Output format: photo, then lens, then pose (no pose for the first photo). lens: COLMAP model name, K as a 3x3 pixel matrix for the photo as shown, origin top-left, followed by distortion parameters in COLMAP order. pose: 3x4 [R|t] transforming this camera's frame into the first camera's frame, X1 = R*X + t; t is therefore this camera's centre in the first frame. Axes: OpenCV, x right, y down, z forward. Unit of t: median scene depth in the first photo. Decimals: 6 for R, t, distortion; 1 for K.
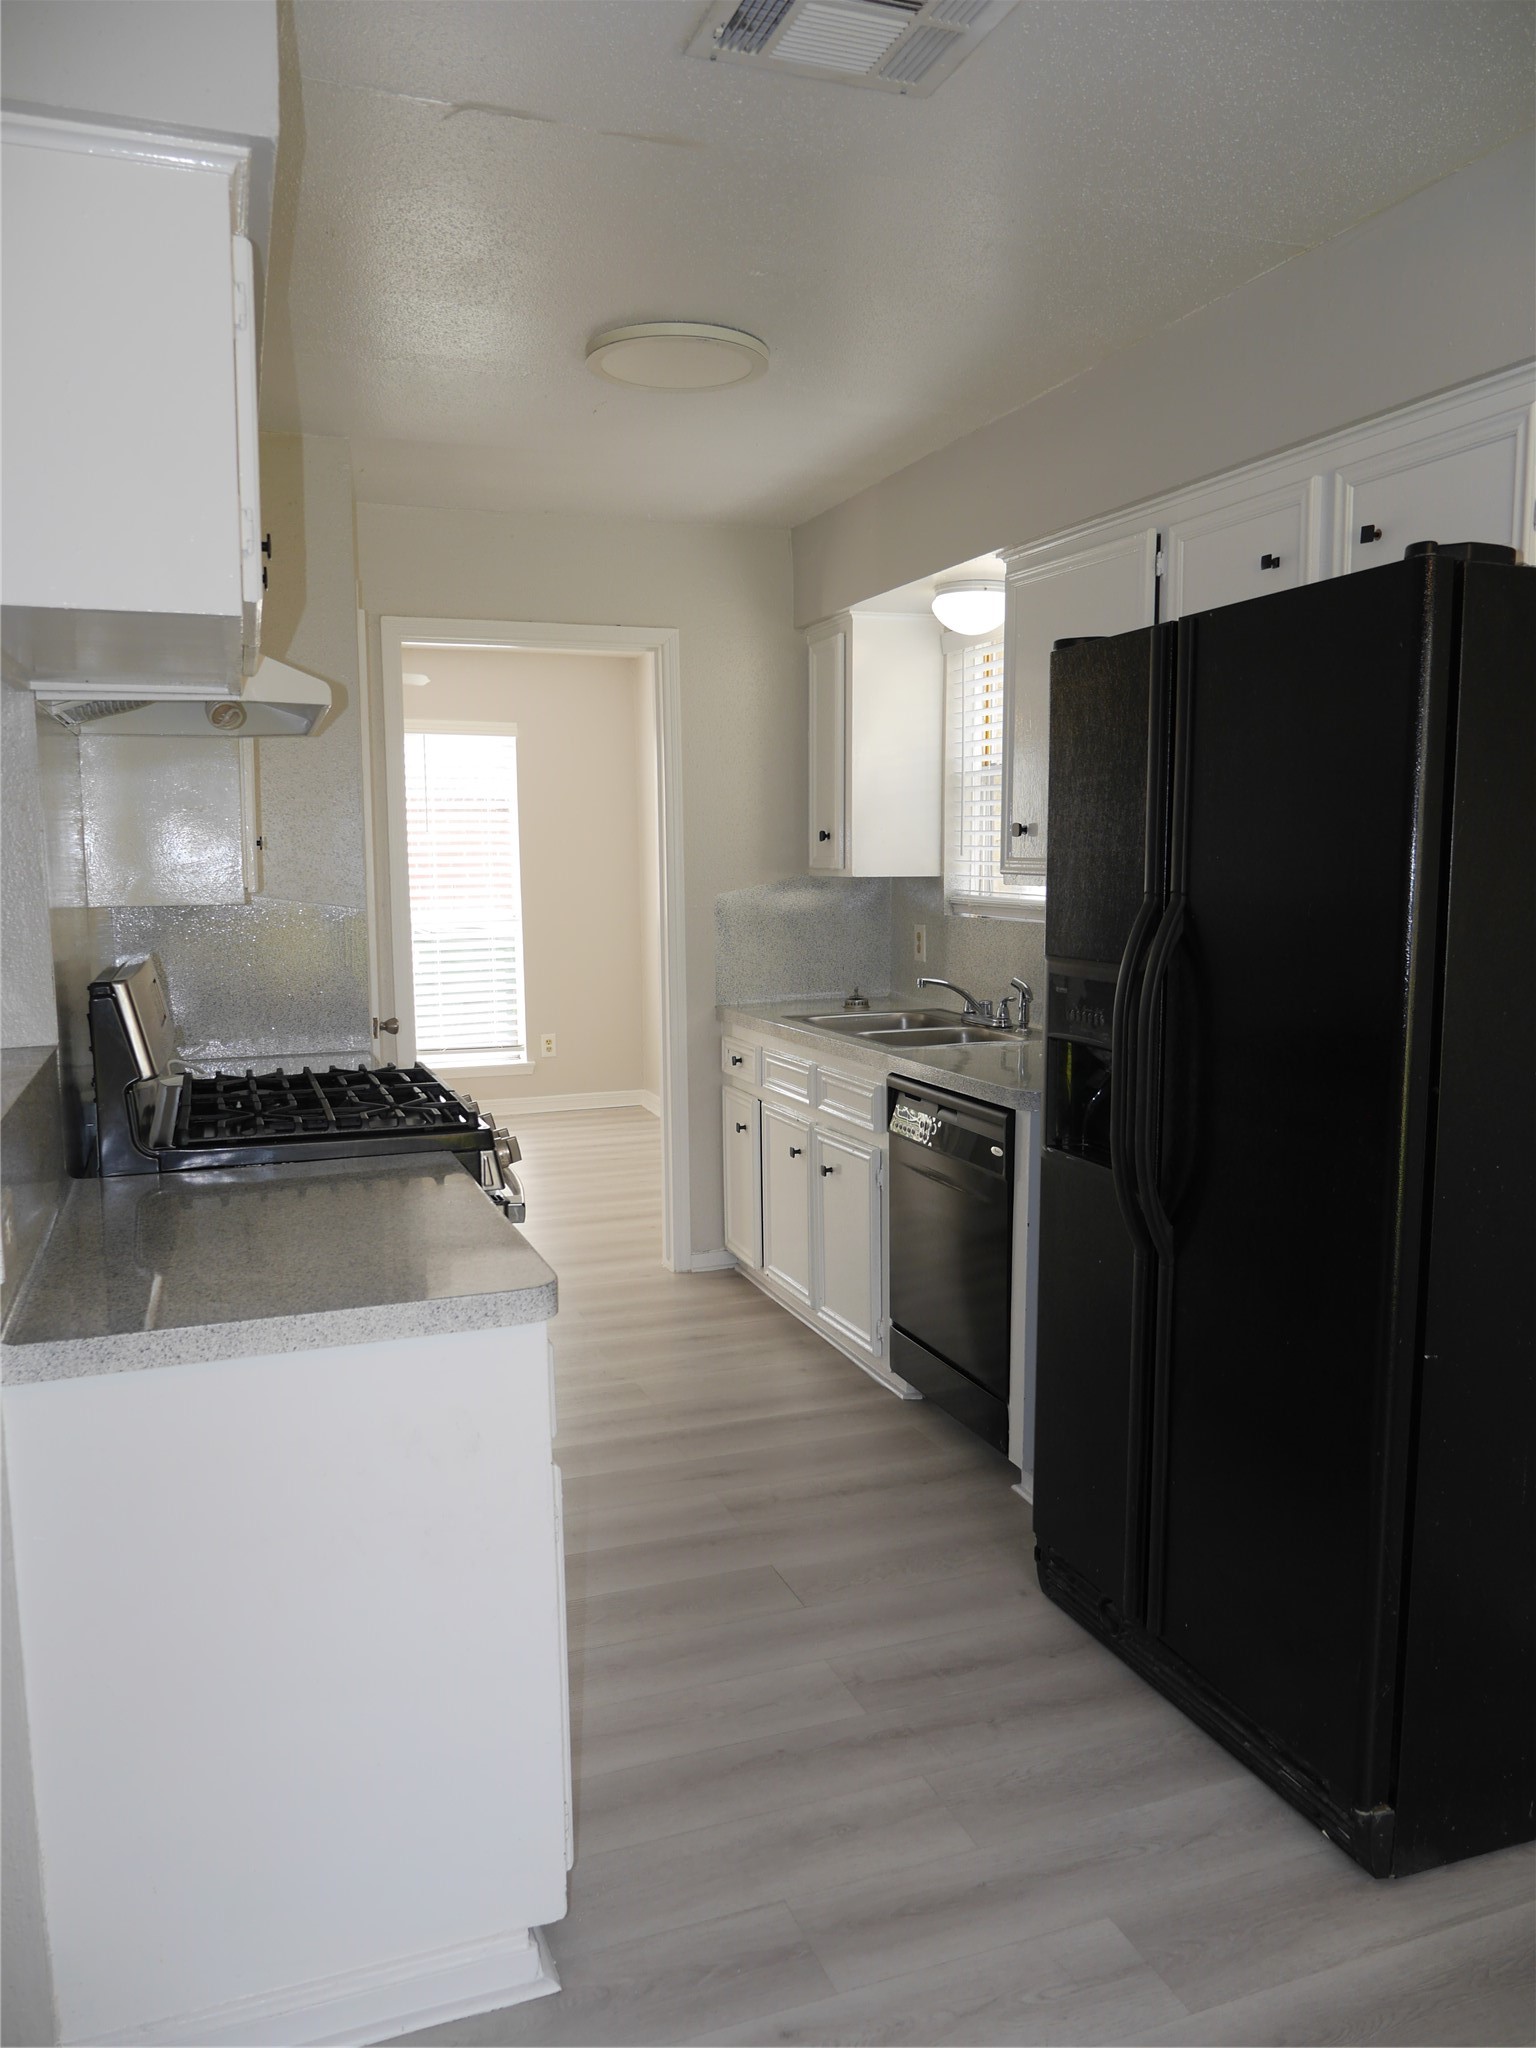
lens RADIAL K [[1514.2, 0, 772.0], [0, 1514.2, 1029.1], [0, 0, 1]] dist [-0.023335, 0.004273]
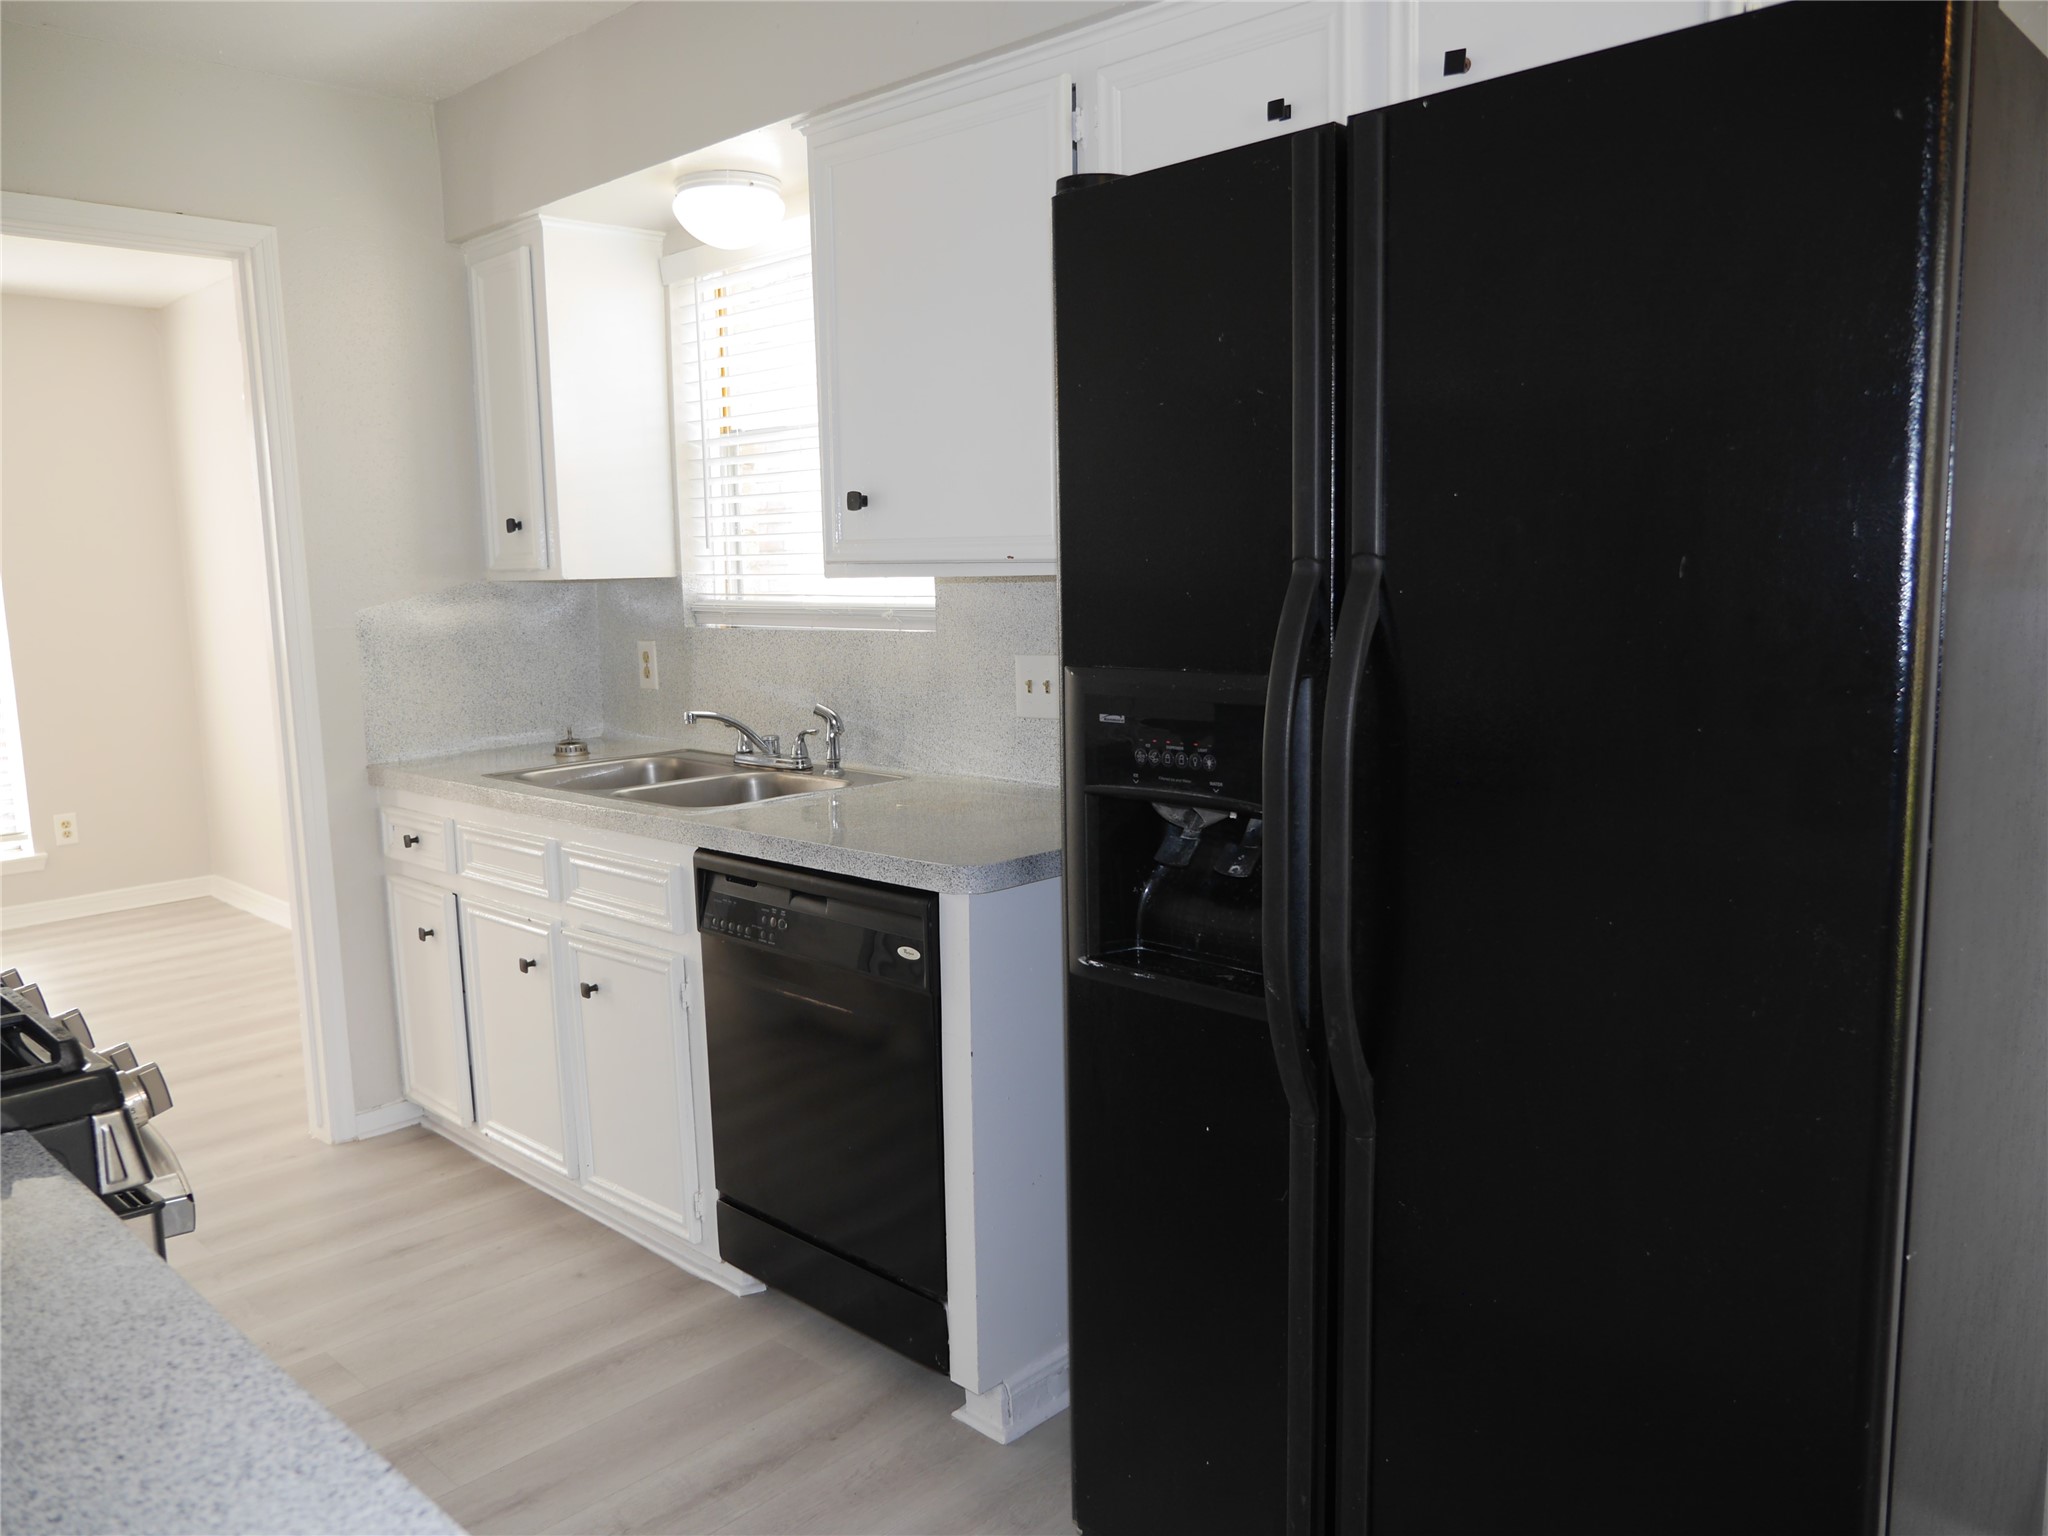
lens RADIAL K [[1514.2, 0, 1015.8], [0, 1514.2, 762.4], [0, 0, 1]] dist [-0.023335, 0.004273]
pose [[0.901678, -0.071504, 0.426455, -0.120343], [0.067495, 0.997418, 0.024531, -0.025631], [-0.427108, 0.006665, 0.904176, 0.423444]]
